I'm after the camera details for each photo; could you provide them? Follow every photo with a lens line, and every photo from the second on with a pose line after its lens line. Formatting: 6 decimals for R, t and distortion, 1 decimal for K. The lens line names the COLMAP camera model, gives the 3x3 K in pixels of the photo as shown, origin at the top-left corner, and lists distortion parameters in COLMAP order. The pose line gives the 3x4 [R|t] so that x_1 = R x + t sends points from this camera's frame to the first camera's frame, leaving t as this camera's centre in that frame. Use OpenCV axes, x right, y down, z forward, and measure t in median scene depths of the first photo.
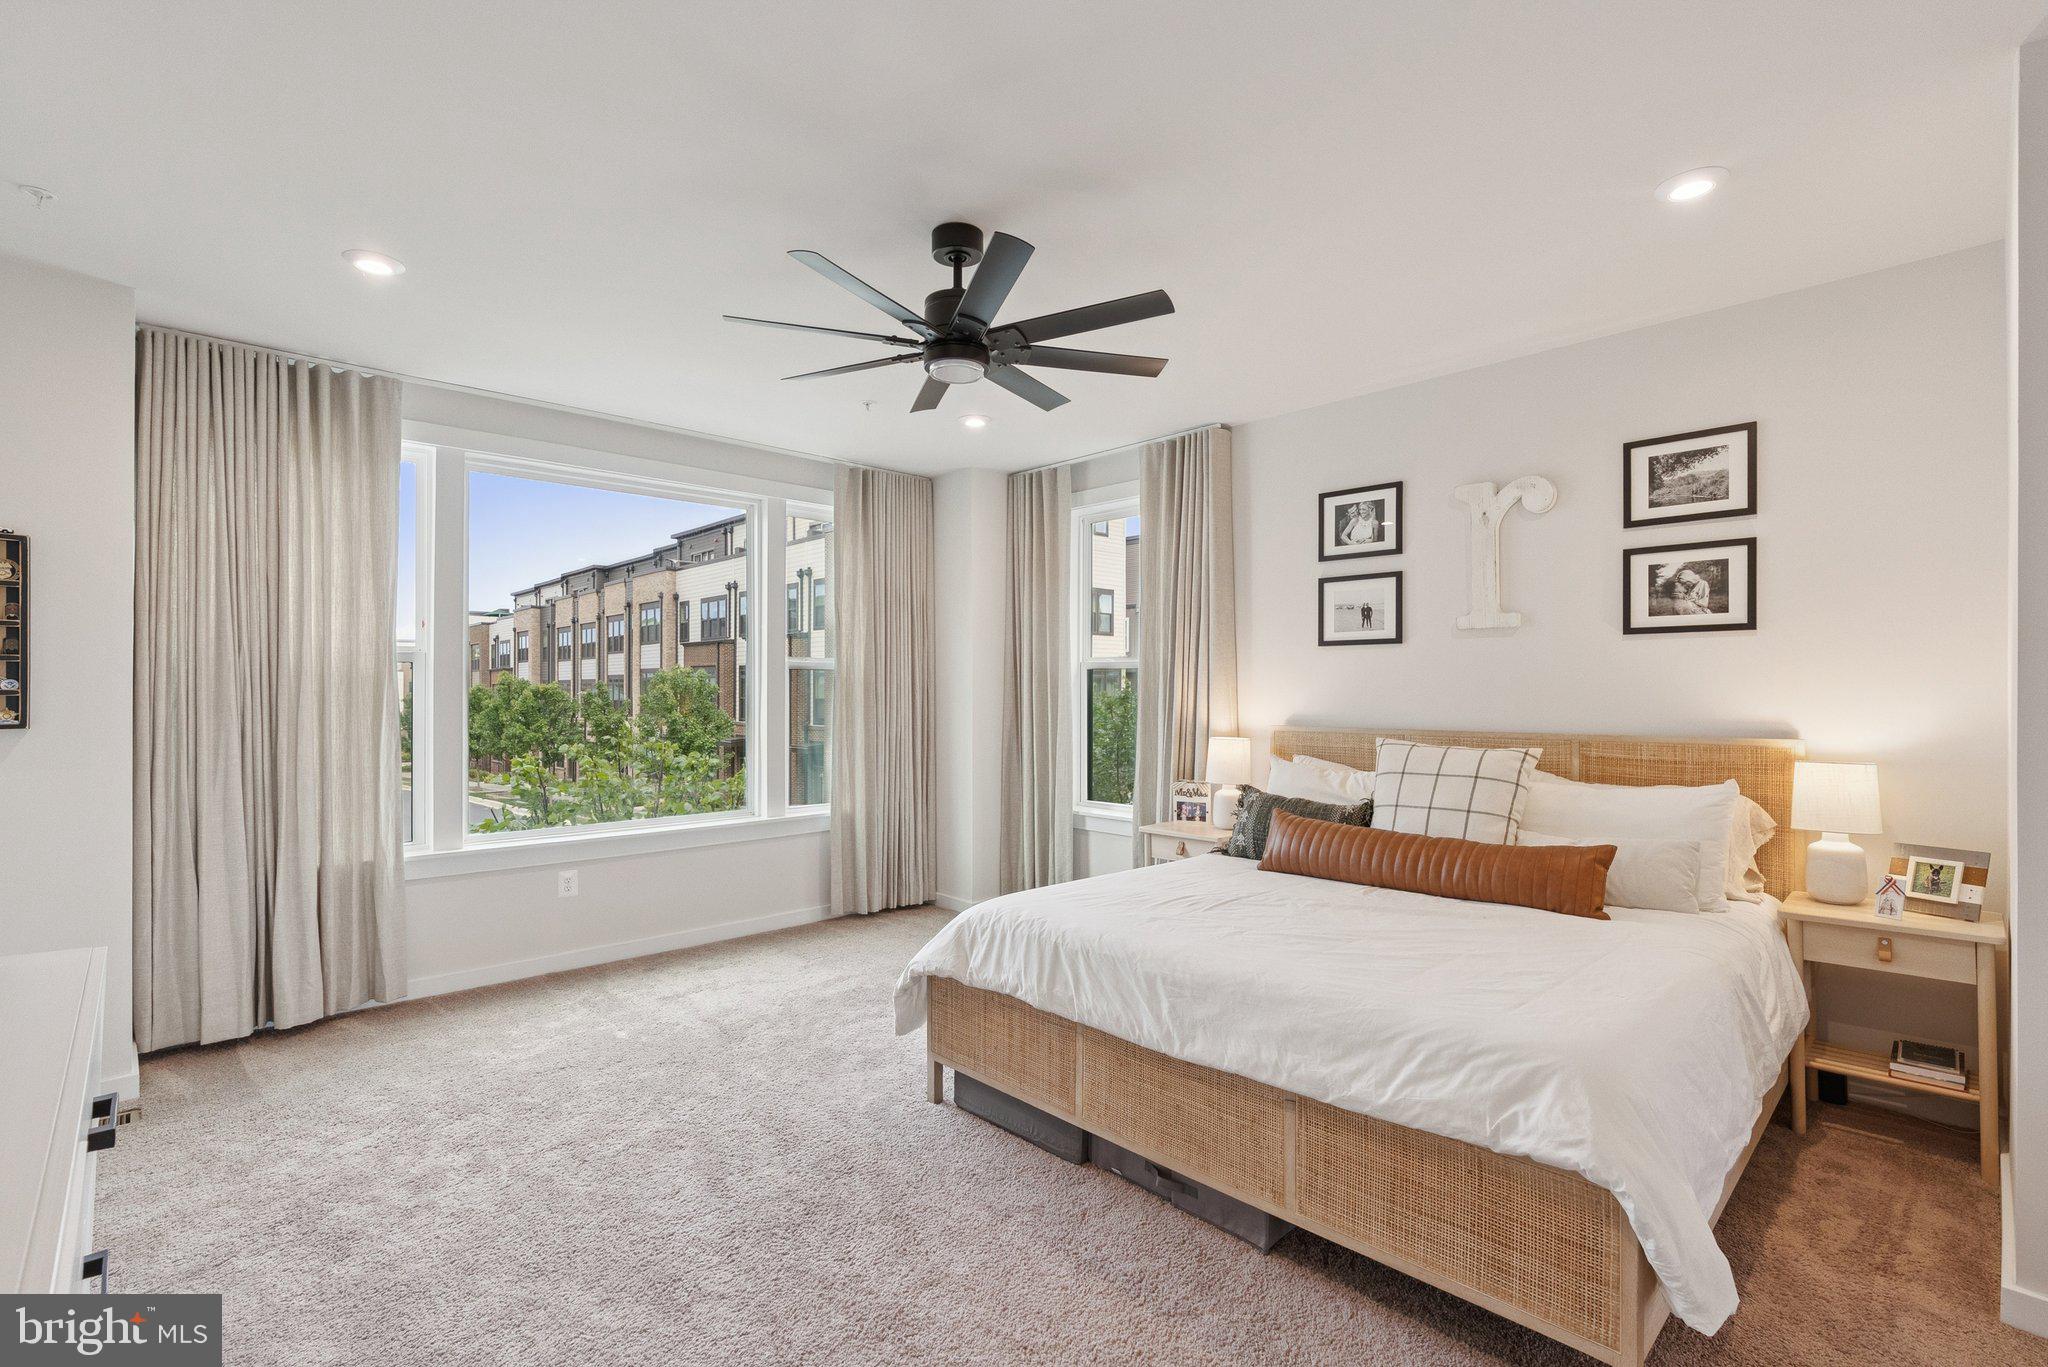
lens RADIAL K [[941.1, 0, 992.7], [0, 941.1, 690.6], [0, 0, 1]] dist [-0.010619, 0.004991]
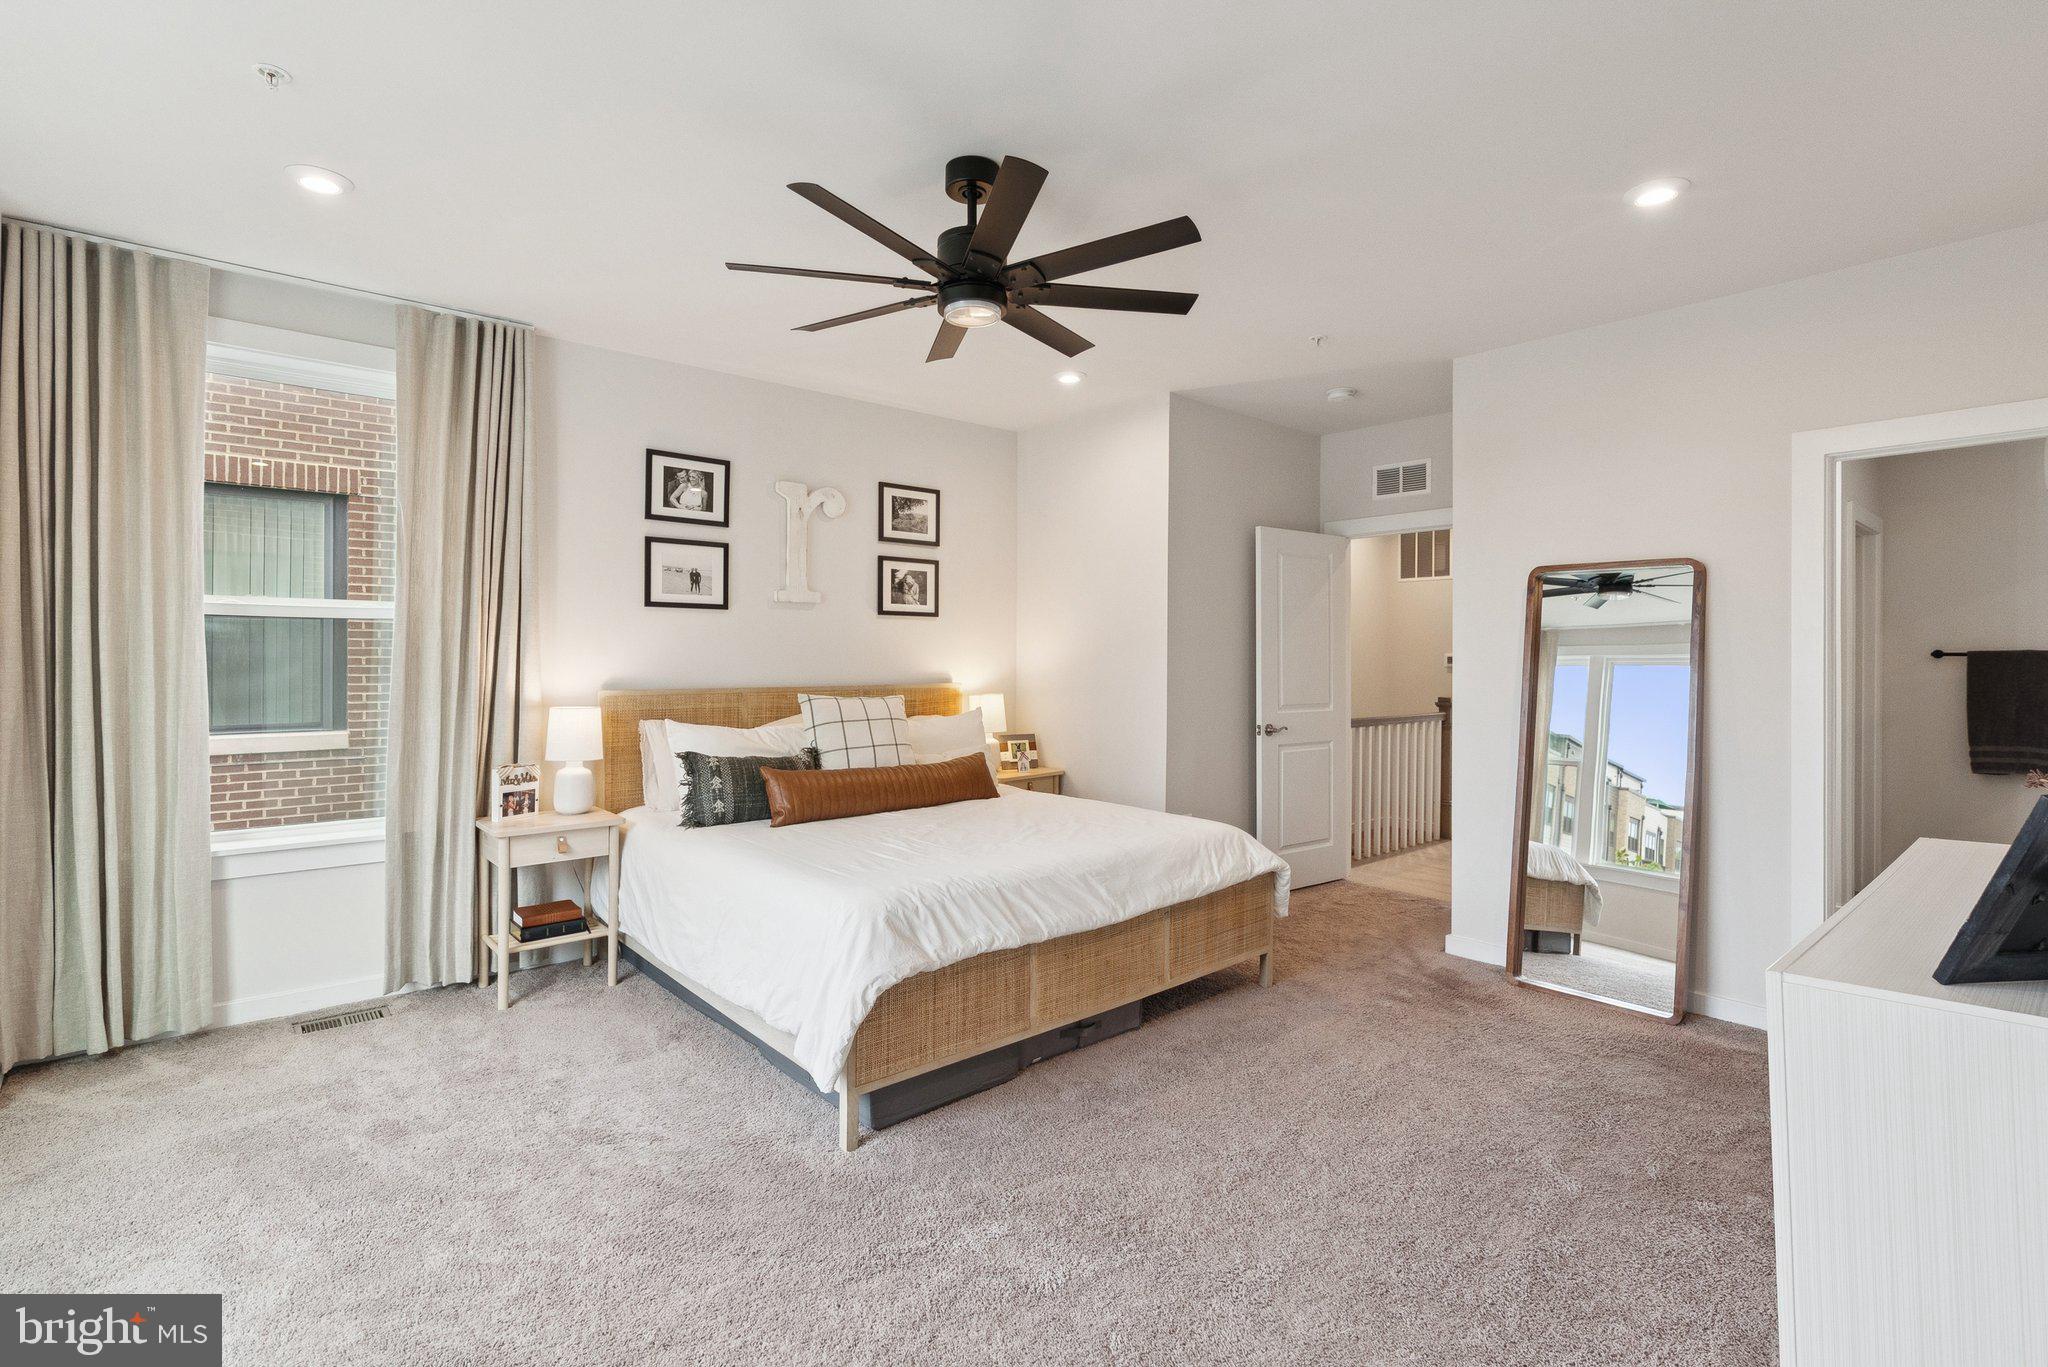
lens RADIAL K [[941.1, 0, 1042.9], [0, 941.1, 673.4], [0, 0, 1]] dist [-0.010619, 0.004991]
pose [[0.023918, -0.014432, 0.999610, -0.704492], [-0.001444, 0.999894, 0.014471, 0.008162], [-0.999713, -0.001789, 0.023894, 0.657441]]
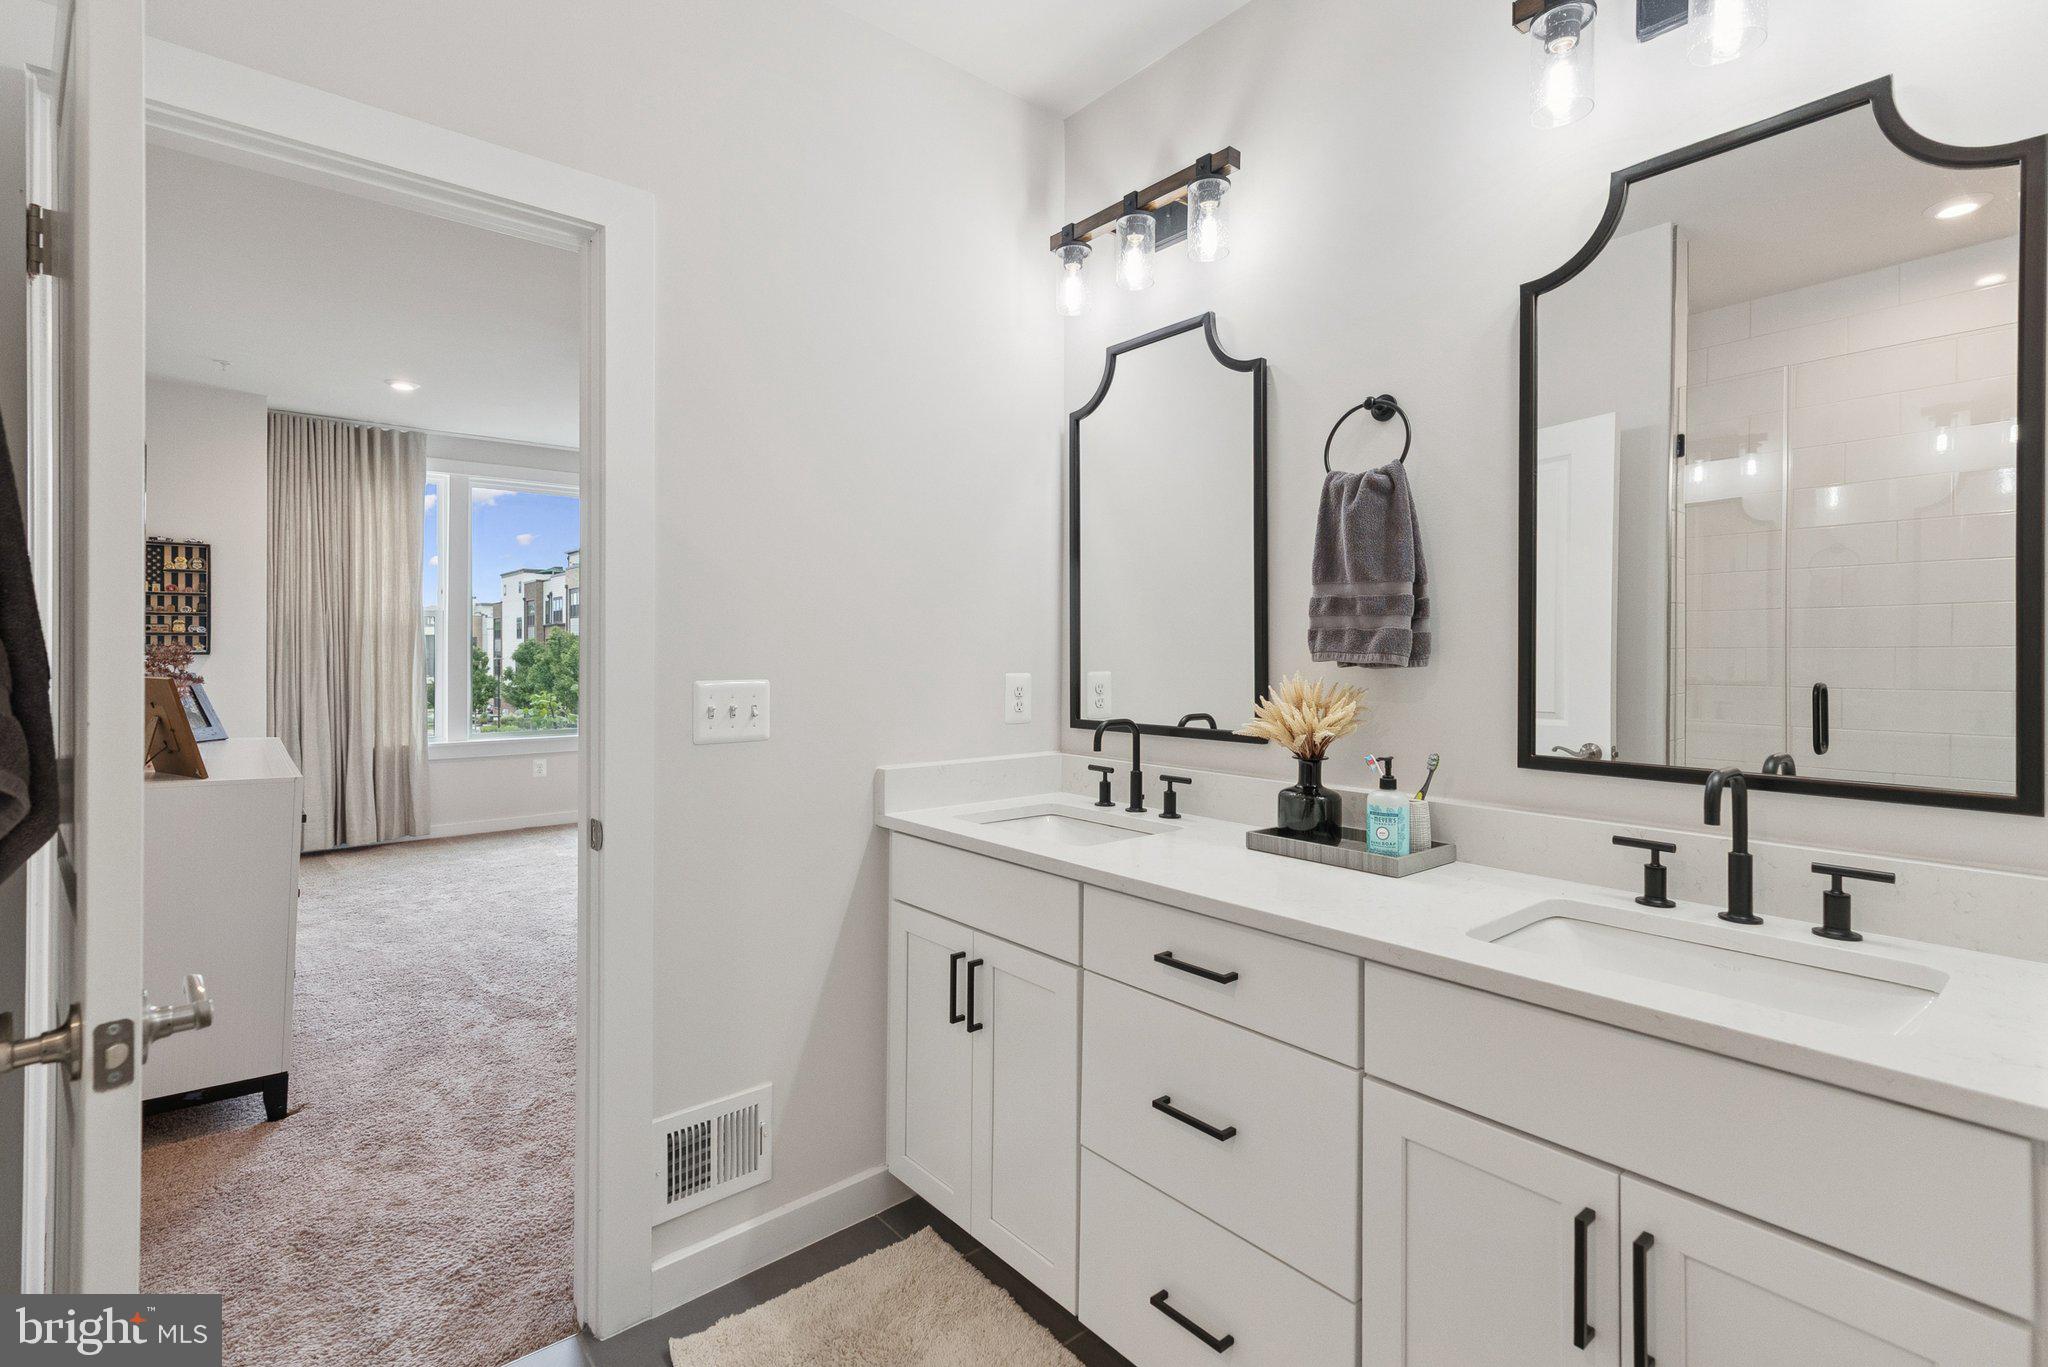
lens RADIAL K [[941.1, 0, 983.7], [0, 941.1, 653.1], [0, 0, 1]] dist [-0.010619, 0.004991]
pose [[0.998419, 0.003545, -0.056099, 0.393056], [-0.003182, 0.999973, 0.006555, 0.016713], [0.056121, -0.006366, 0.998404, -0.516381]]
